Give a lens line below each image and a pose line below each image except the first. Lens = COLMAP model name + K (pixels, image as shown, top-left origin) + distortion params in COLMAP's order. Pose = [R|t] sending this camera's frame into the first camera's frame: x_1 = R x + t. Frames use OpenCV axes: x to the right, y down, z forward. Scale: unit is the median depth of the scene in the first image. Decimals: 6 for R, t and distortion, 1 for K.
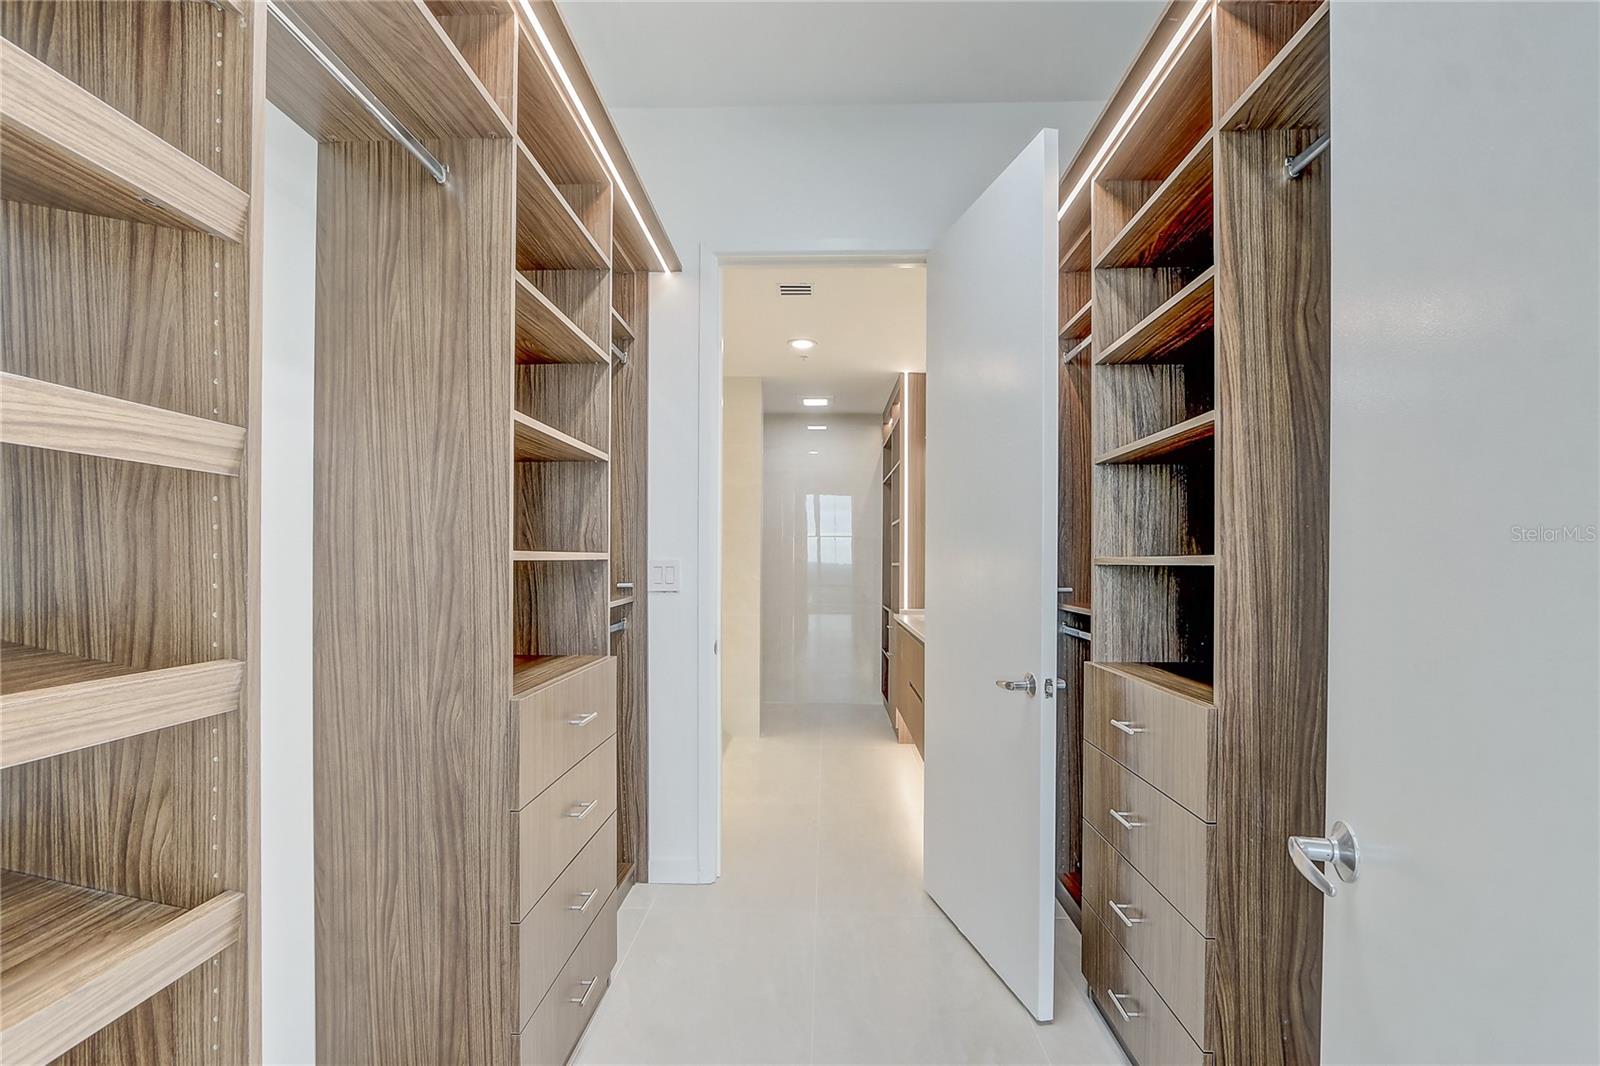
lens RADIAL K [[751.8, 0, 800.1], [0, 751.8, 550.4], [0, 0, 1]] dist [-0.011575, -0.000084]
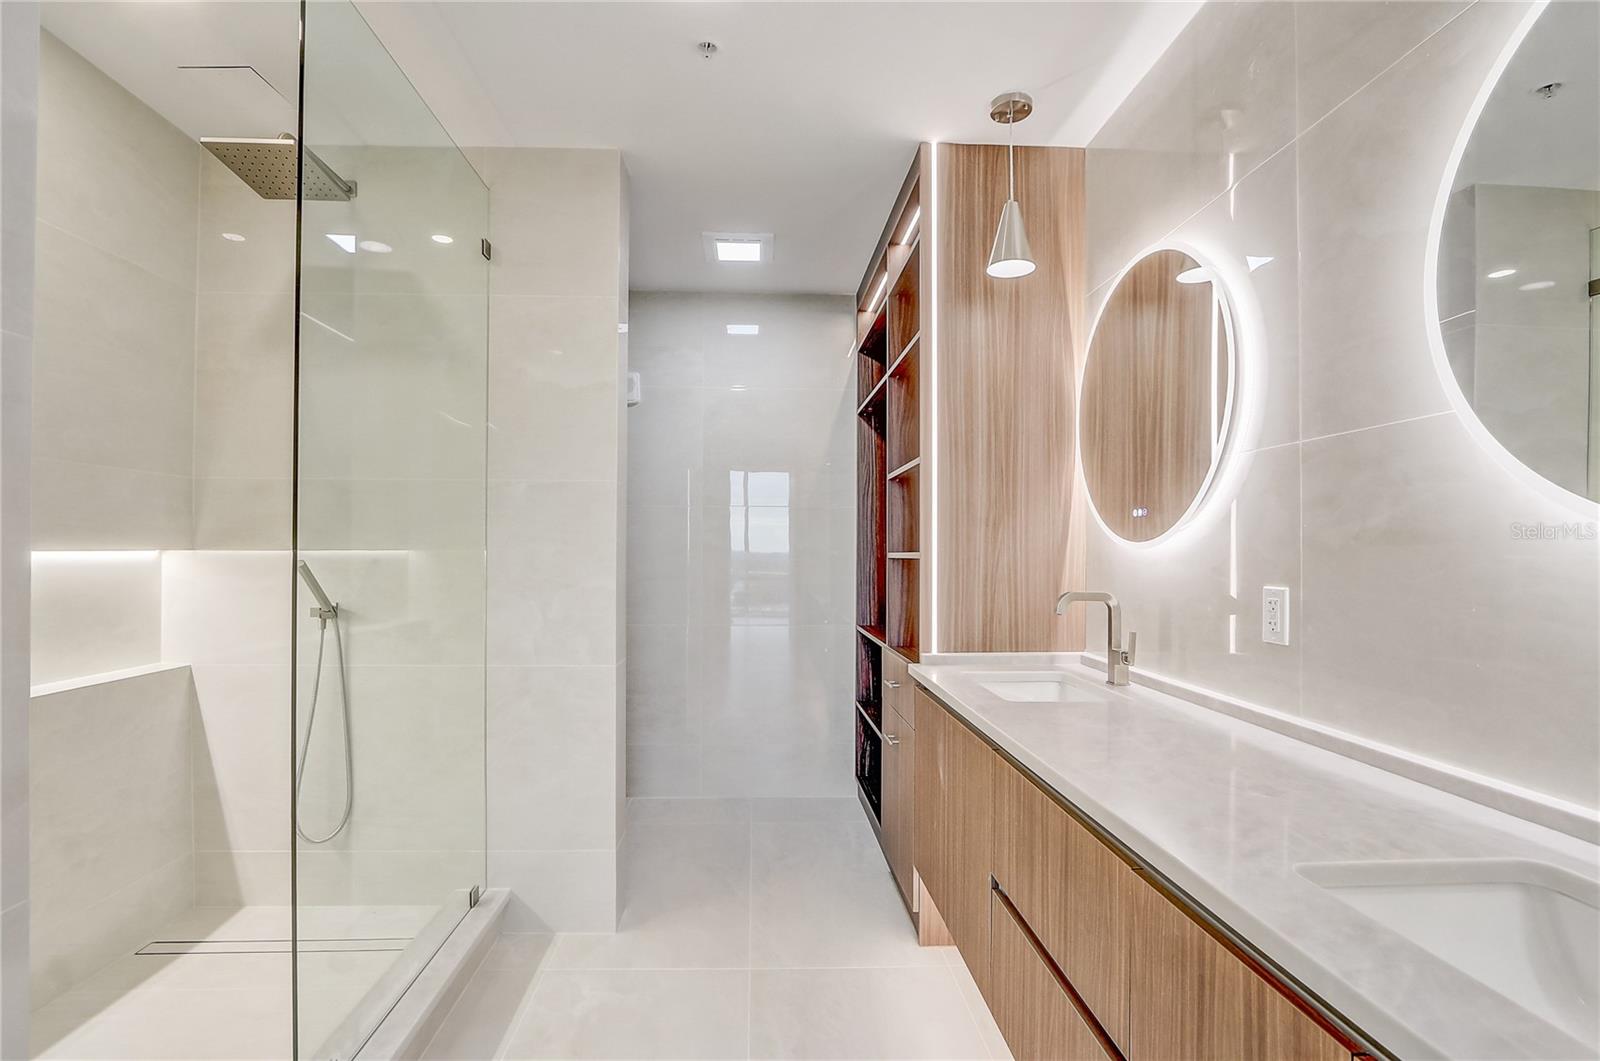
lens RADIAL K [[751.8, 0, 797.2], [0, 751.8, 537.1], [0, 0, 1]] dist [-0.011575, -0.000084]
pose [[0.995872, -0.000916, 0.090767, 0.012796], [0.001113, 0.999997, -0.002122, 0.006627], [-0.090765, 0.002215, 0.995870, 0.465910]]
